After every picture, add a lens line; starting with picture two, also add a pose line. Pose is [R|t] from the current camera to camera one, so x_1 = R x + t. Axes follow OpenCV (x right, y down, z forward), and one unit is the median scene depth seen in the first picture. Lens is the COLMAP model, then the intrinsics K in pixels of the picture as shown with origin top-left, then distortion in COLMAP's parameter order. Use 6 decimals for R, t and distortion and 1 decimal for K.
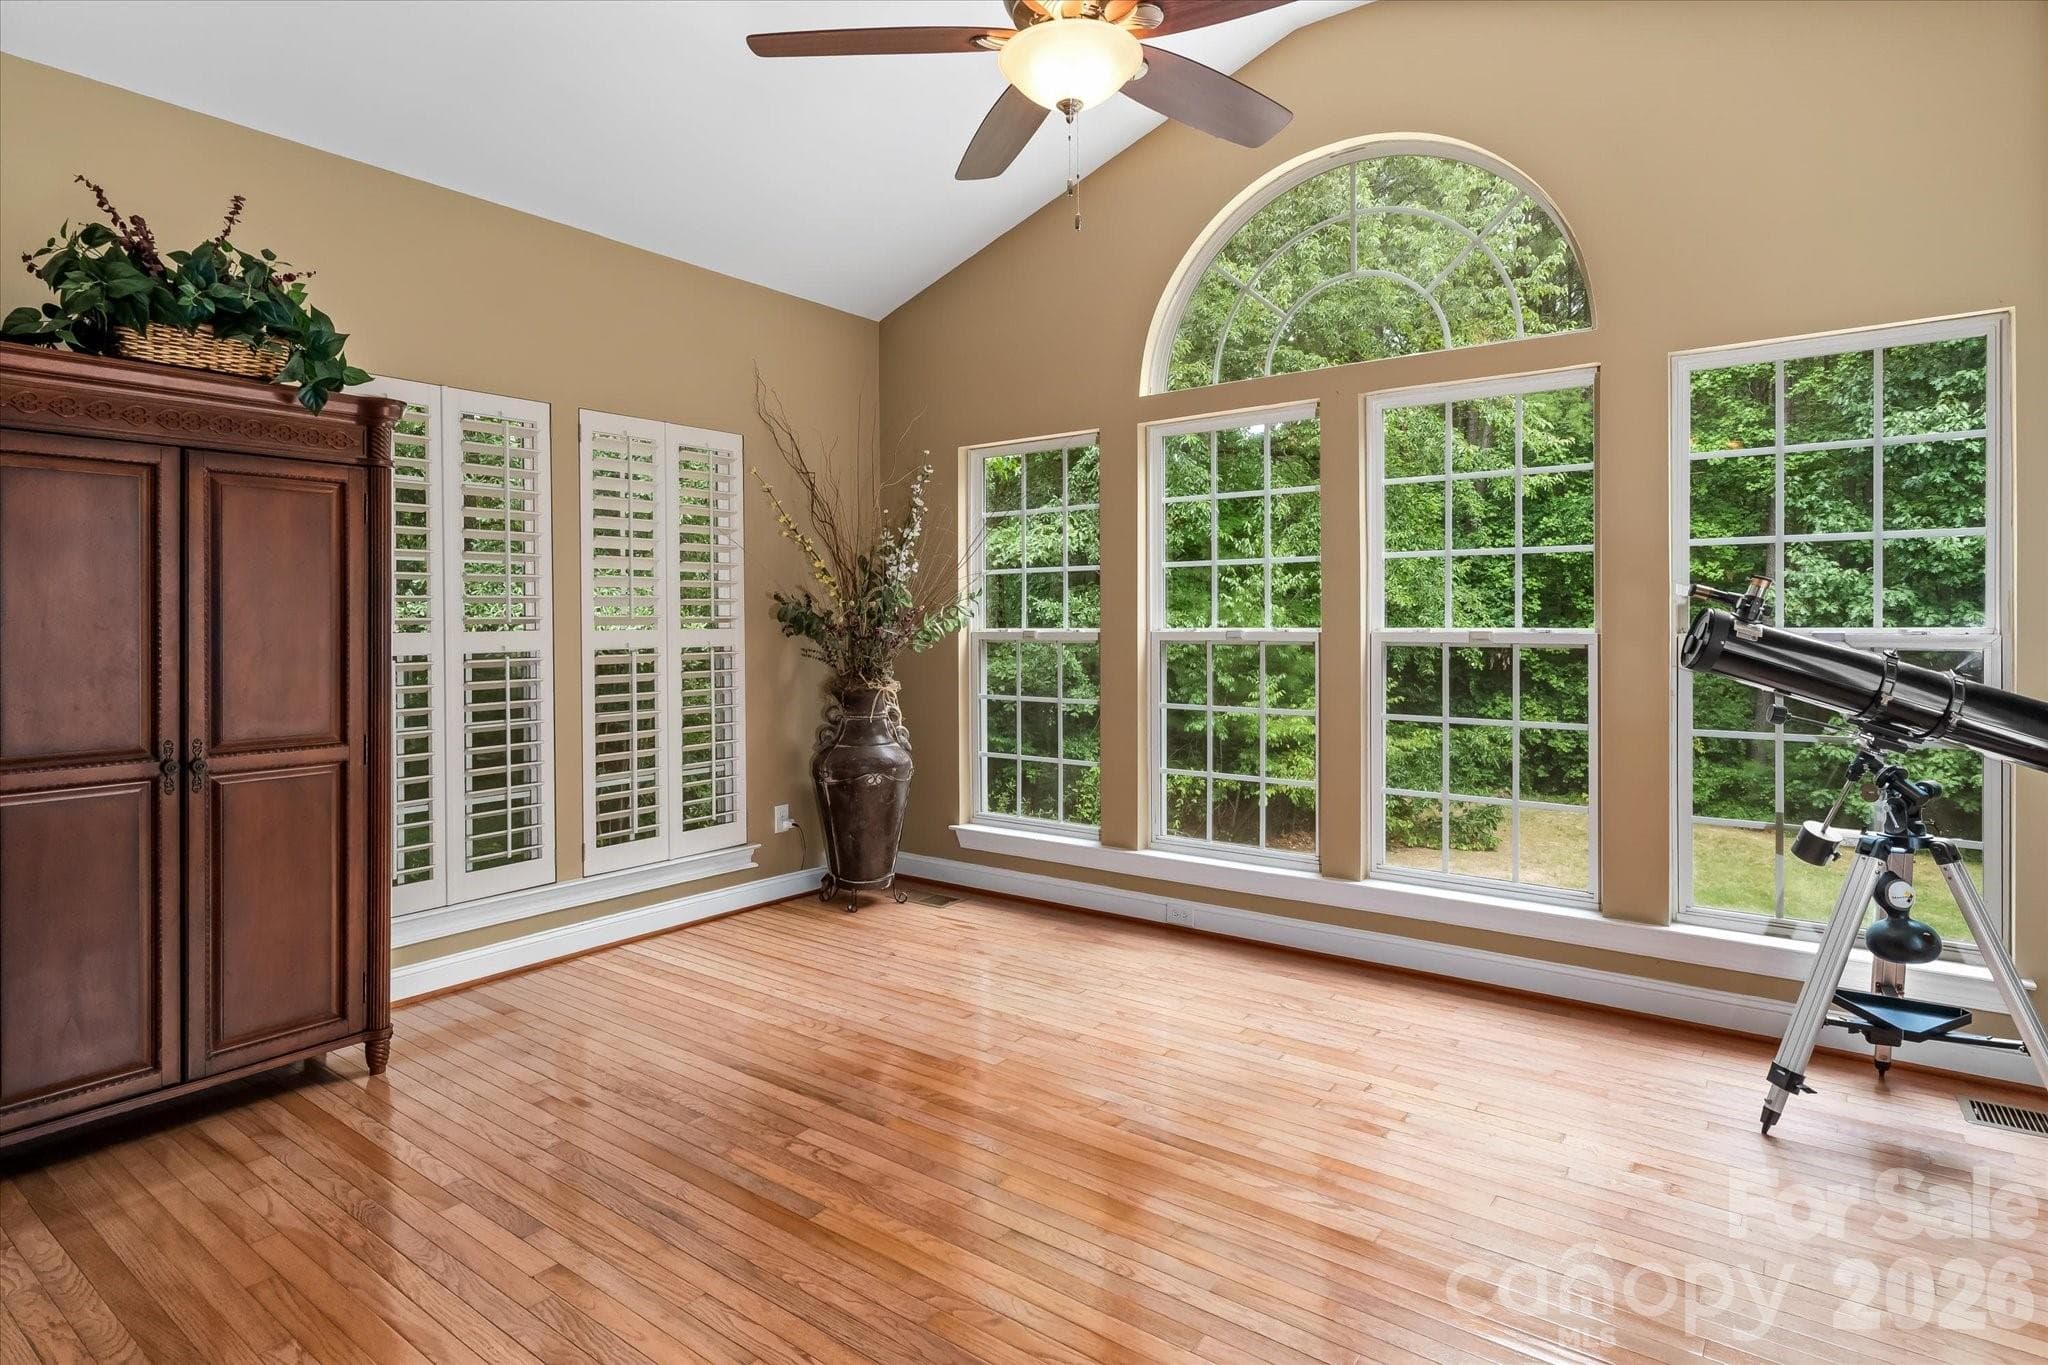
lens RADIAL K [[1078.7, 0, 1014.5], [0, 1078.7, 621.9], [0, 0, 1]] dist [0.001767, 0.000993]
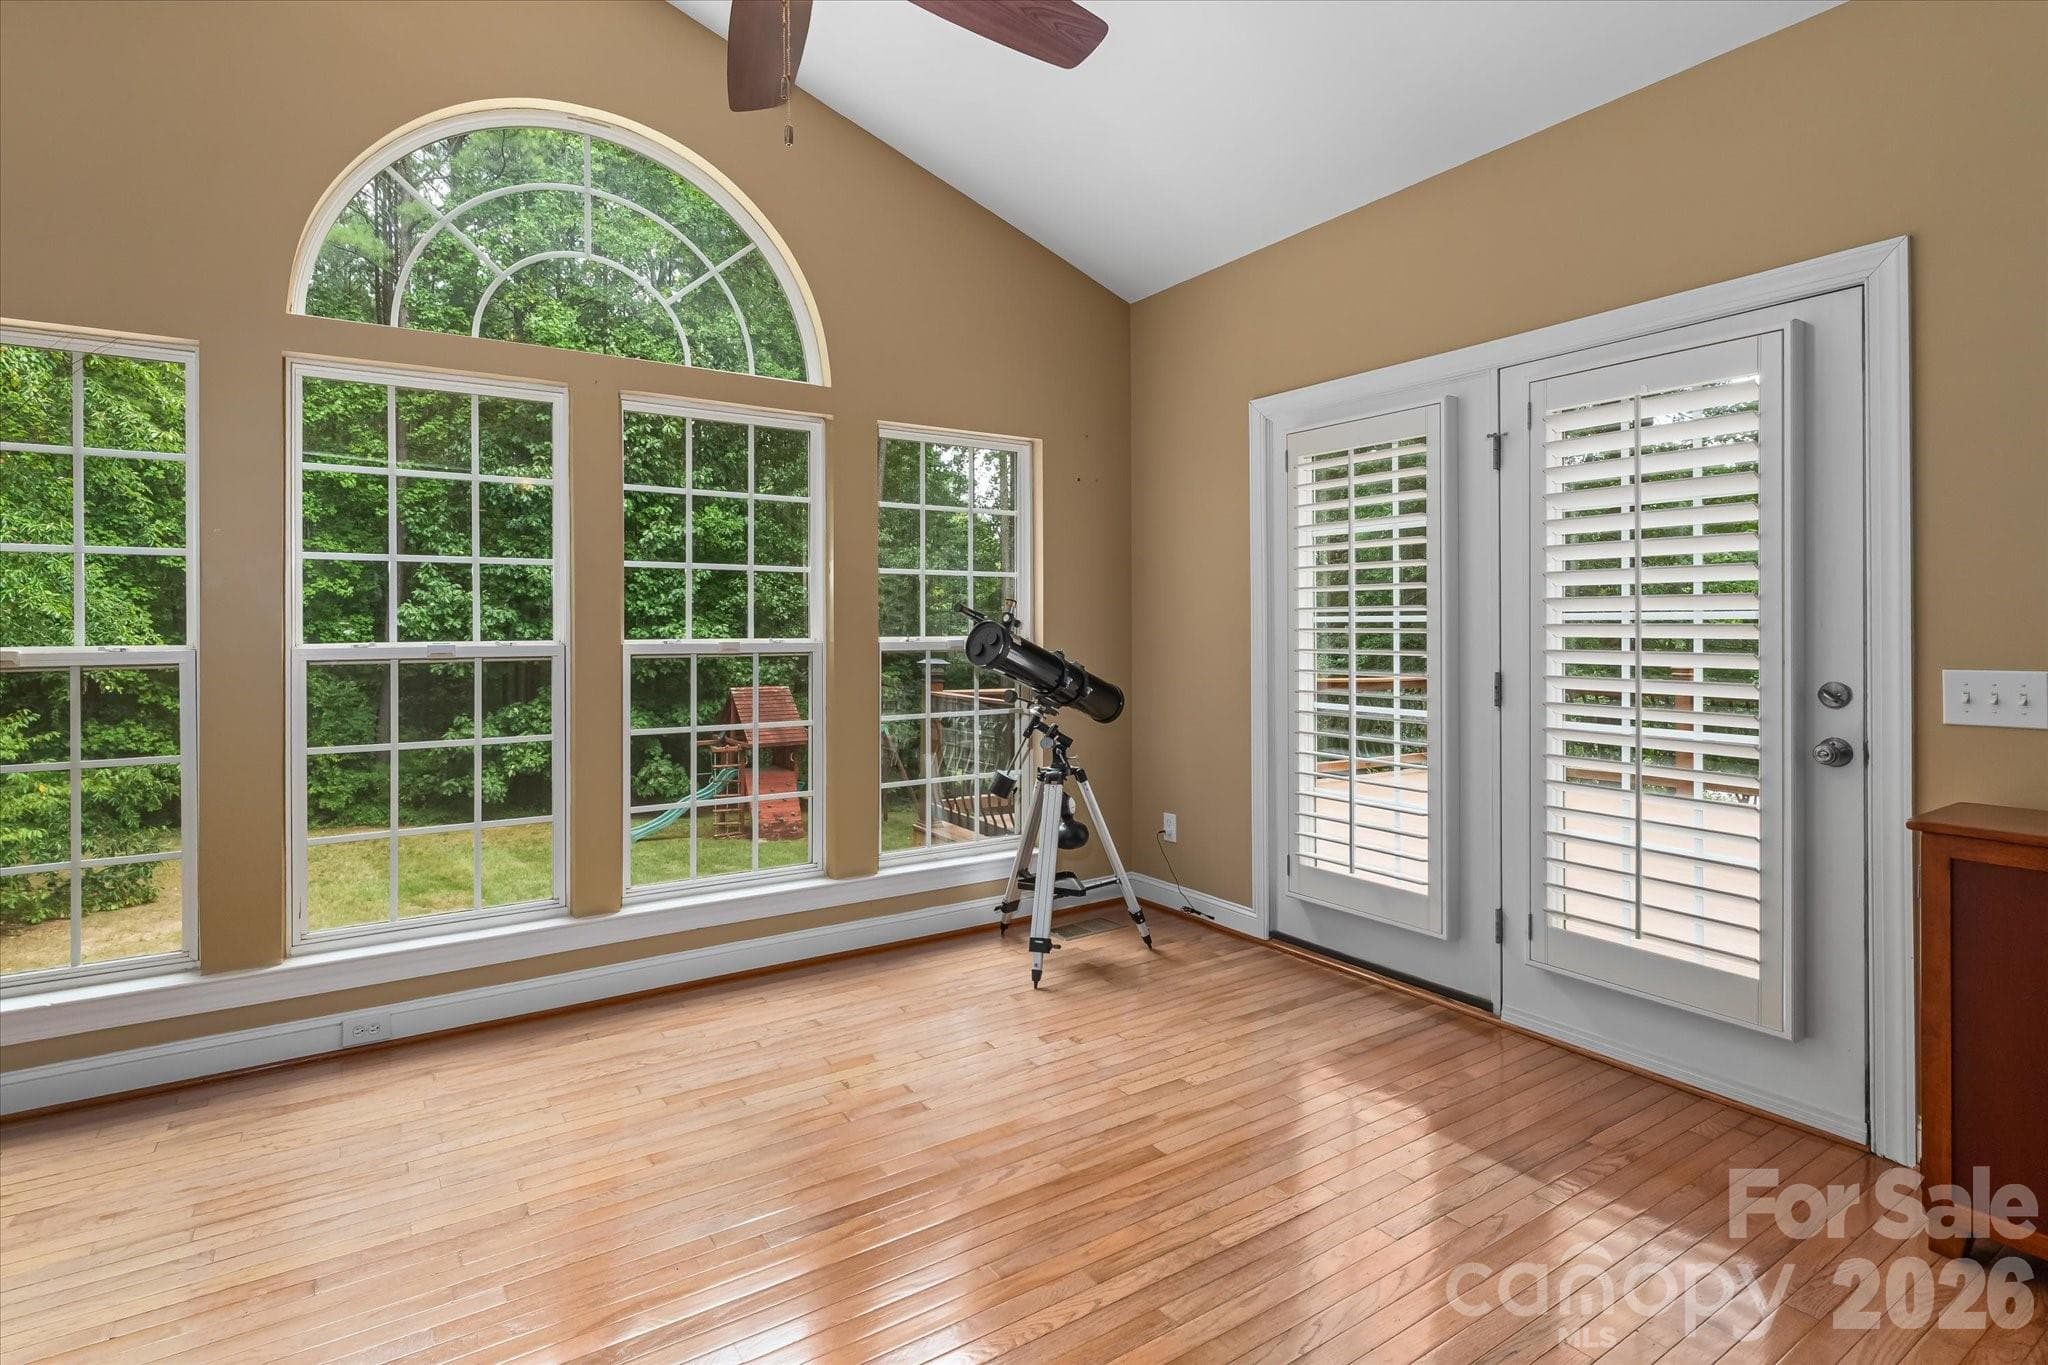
lens RADIAL K [[1008.7, 0, 996.5], [0, 1008.7, 634.3], [0, 0, 1]] dist [0.002980, 0.000506]
pose [[0.340840, -0.002439, 0.940118, -0.332479], [0.004694, 0.999989, 0.000893, 0.001113], [-0.940110, 0.004108, 0.340847, 0.337149]]
